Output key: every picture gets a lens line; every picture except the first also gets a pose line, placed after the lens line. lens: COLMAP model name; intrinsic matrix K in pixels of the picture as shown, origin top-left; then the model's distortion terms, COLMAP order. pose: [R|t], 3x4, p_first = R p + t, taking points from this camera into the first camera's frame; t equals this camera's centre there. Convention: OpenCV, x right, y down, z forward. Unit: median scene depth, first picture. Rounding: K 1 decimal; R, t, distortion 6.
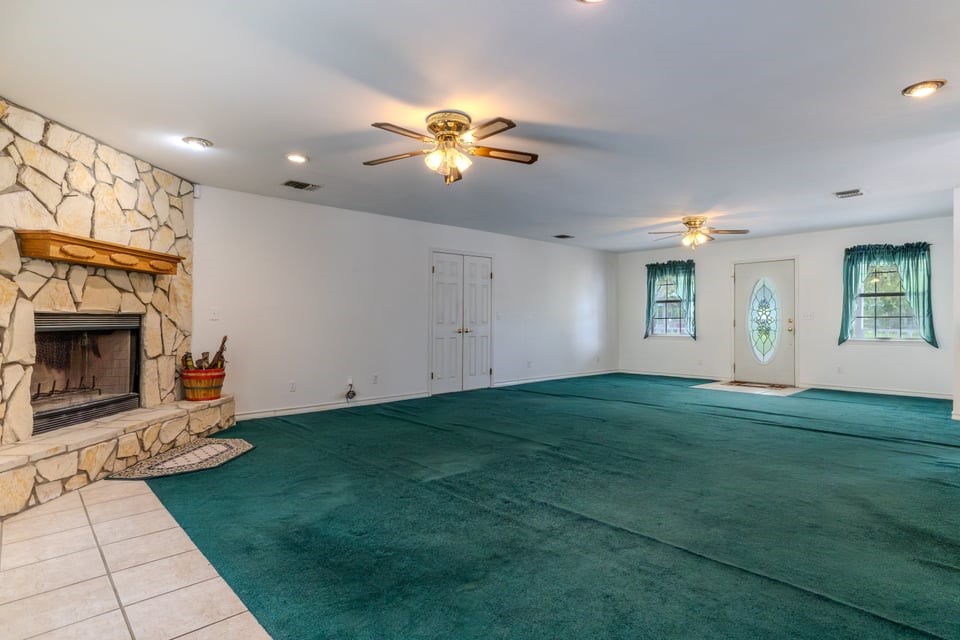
lens RADIAL K [[500.5, 0, 478.4], [0, 500.5, 318.5], [0, 0, 1]] dist [-0.002590, 0.000324]
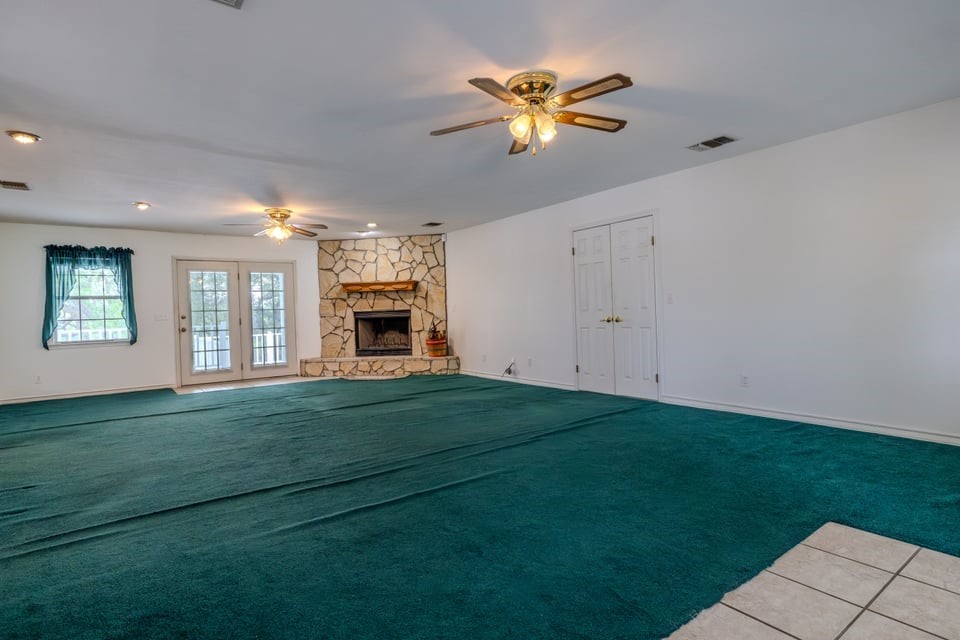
lens RADIAL K [[500.5, 0, 478.4], [0, 500.5, 318.5], [0, 0, 1]] dist [-0.002590, 0.000324]
pose [[-0.109815, 0.018238, -0.993785, 1.302194], [0.035596, 0.999262, 0.014405, 0.006564], [0.993314, -0.033793, -0.110383, 1.455861]]
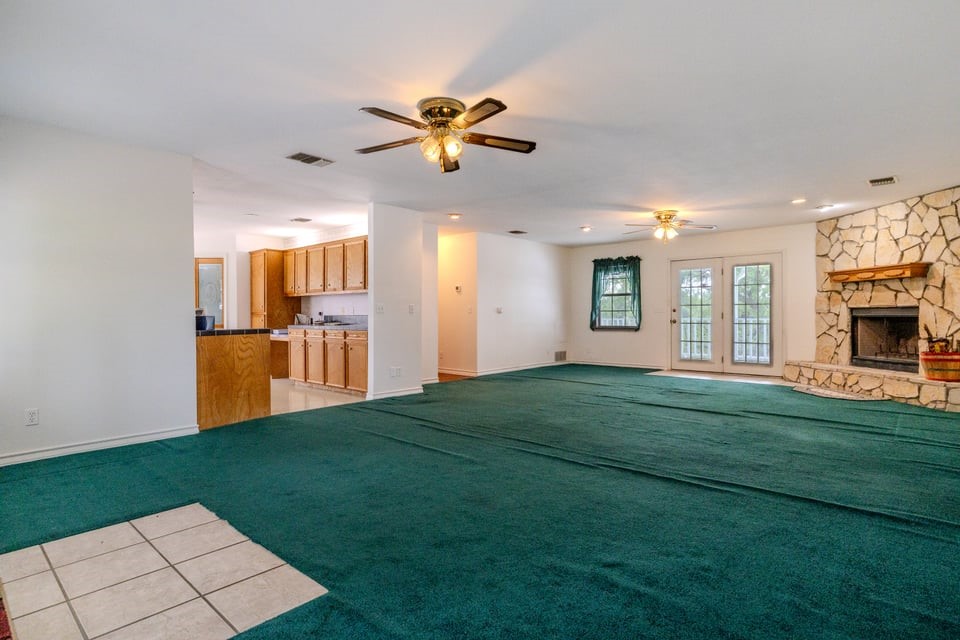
lens RADIAL K [[500.5, 0, 478.4], [0, 500.5, 318.5], [0, 0, 1]] dist [-0.002590, 0.000324]
pose [[-0.996173, 0.006824, -0.087141, 0.643062], [0.006595, 0.999974, 0.002923, 0.012470], [0.087158, 0.002337, -0.996192, 2.195564]]
